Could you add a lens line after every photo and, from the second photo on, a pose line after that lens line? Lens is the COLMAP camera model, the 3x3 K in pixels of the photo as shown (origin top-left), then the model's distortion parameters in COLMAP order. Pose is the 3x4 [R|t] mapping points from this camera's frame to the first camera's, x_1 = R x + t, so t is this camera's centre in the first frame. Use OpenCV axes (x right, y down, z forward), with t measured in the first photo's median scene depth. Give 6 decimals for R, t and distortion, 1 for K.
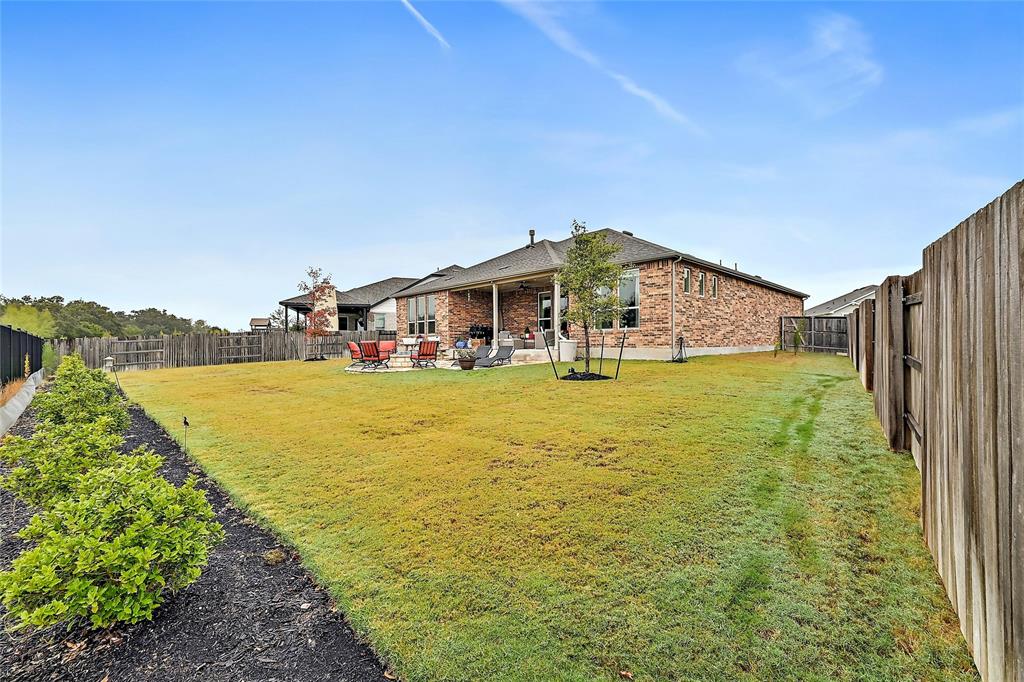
lens RADIAL K [[408.3, 0, 512.5], [0, 408.3, 342.6], [0, 0, 1]] dist [-0.001173, -0.000046]
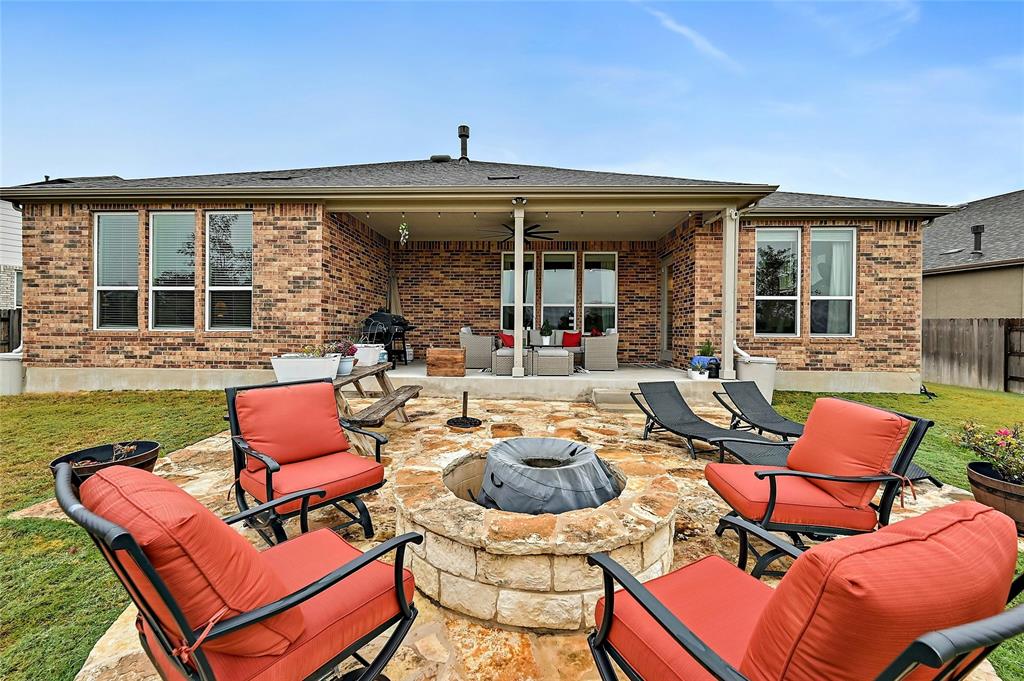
lens RADIAL K [[408.3, 0, 511.7], [0, 408.3, 337.6], [0, 0, 1]] dist [-0.001173, -0.000046]
pose [[0.713900, 0.004994, 0.700230, -0.391758], [-0.013764, 0.999881, 0.006902, -0.028593], [-0.700112, -0.014565, 0.713884, 0.886811]]
